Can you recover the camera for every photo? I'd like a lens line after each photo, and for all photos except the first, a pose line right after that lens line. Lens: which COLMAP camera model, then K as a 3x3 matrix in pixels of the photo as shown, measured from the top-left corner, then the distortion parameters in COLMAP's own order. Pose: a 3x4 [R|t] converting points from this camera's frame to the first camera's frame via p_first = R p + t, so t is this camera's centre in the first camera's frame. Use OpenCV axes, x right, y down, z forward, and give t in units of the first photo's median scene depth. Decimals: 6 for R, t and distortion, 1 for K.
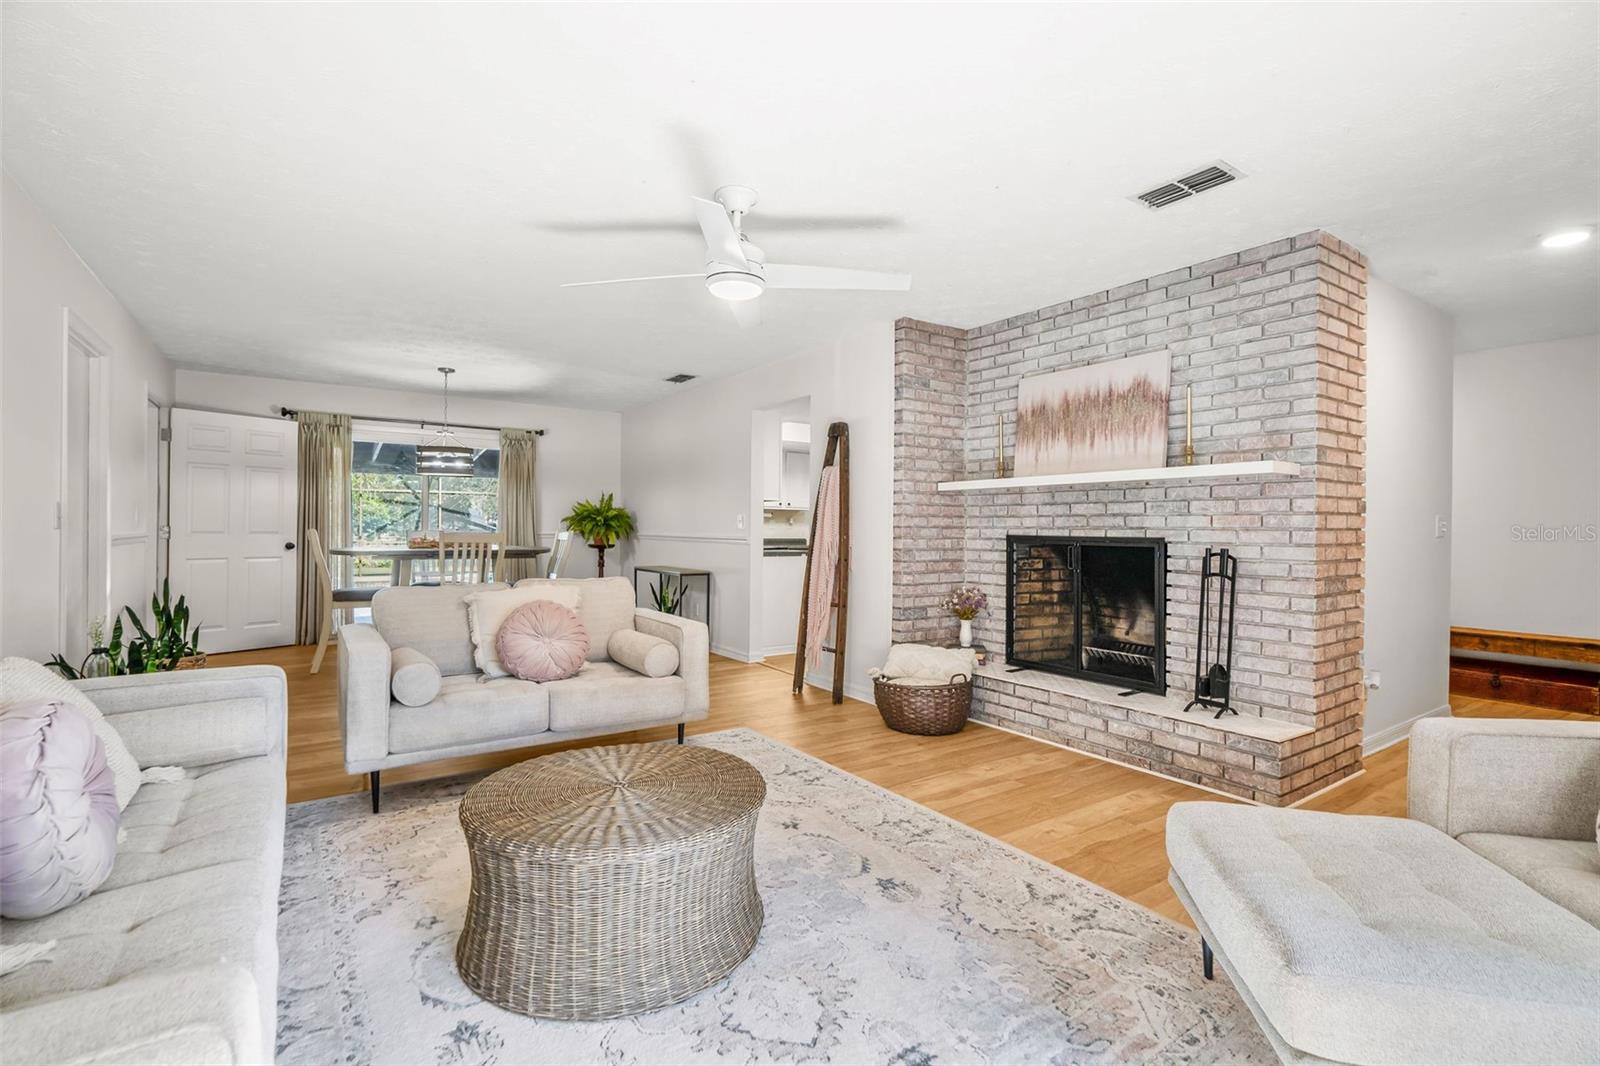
lens RADIAL K [[730.3, 0, 794.0], [0, 730.3, 531.7], [0, 0, 1]] dist [-0.002553, 0.000305]
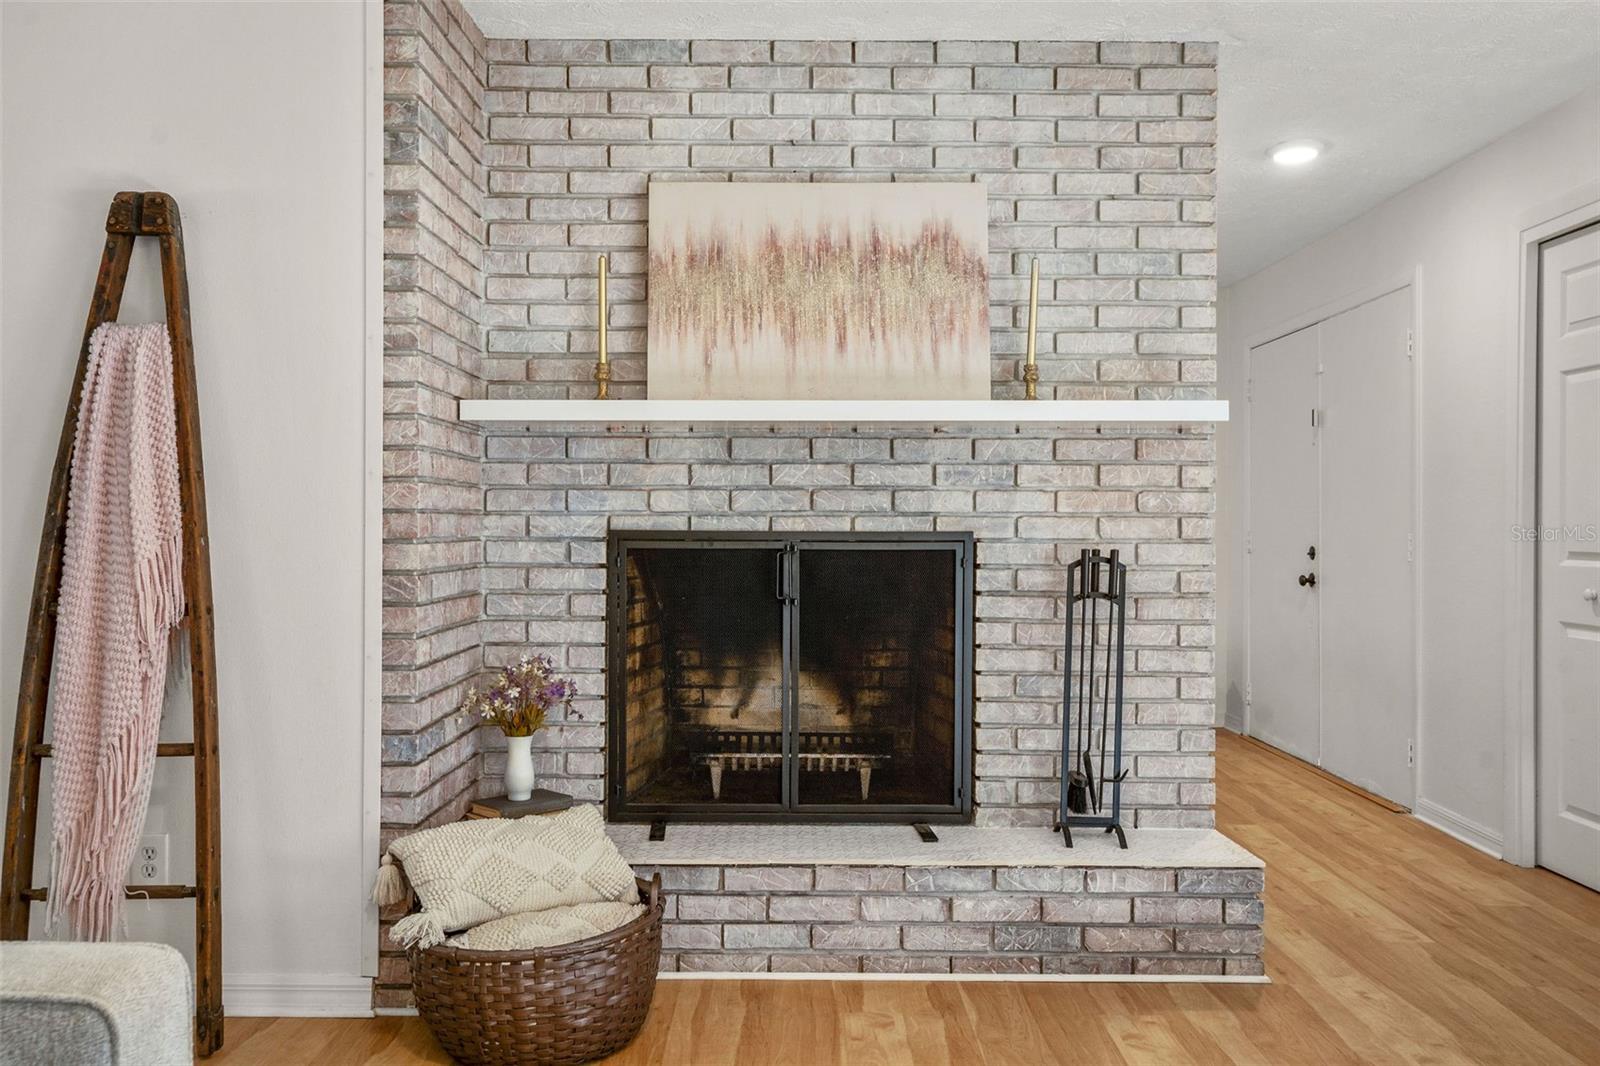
lens RADIAL K [[1198.7, 0, 796.5], [0, 1198.7, 528.1], [0, 0, 1]] dist [0.000499, 0.001539]
pose [[0.562155, -0.008164, 0.826992, -0.285752], [0.005558, 0.999966, 0.006094, -0.000415], [-0.827013, 0.001170, 0.562181, 0.584219]]
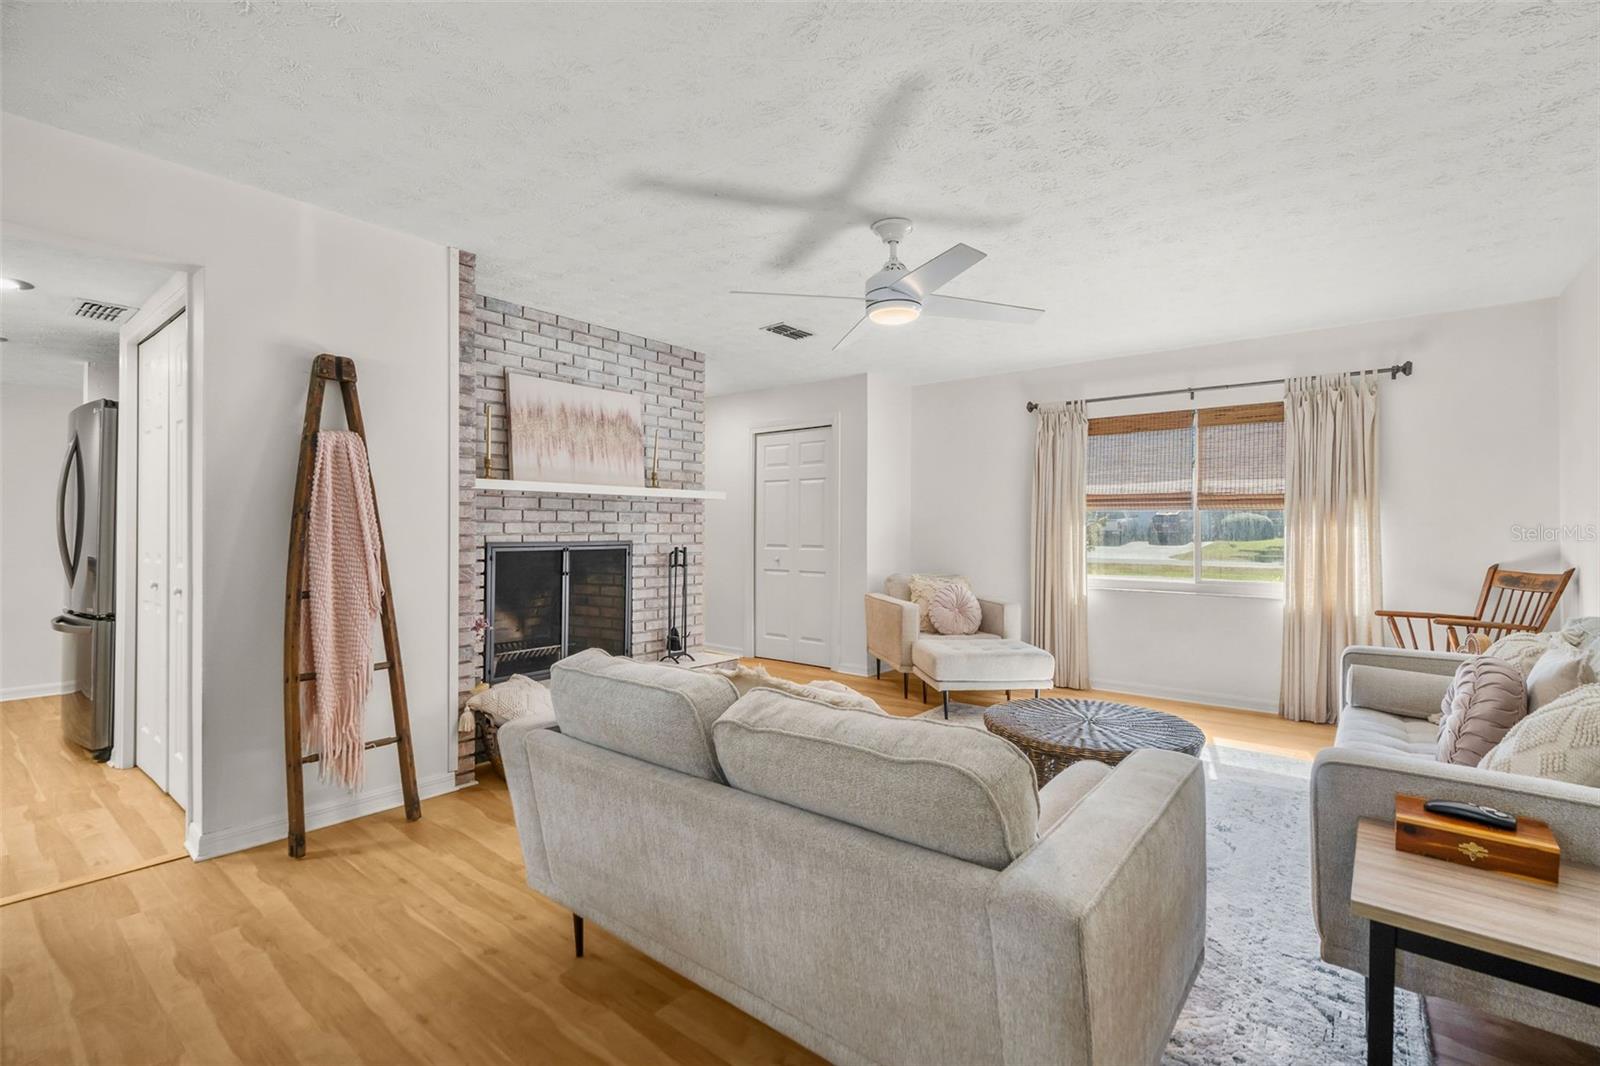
lens RADIAL K [[730.3, 0, 794.0], [0, 730.3, 531.7], [0, 0, 1]] dist [-0.002553, 0.000305]
pose [[-0.294302, -0.011373, 0.955645, -0.770173], [0.000694, 0.999926, 0.012114, -0.022041], [-0.955712, 0.004228, -0.294272, 1.058807]]
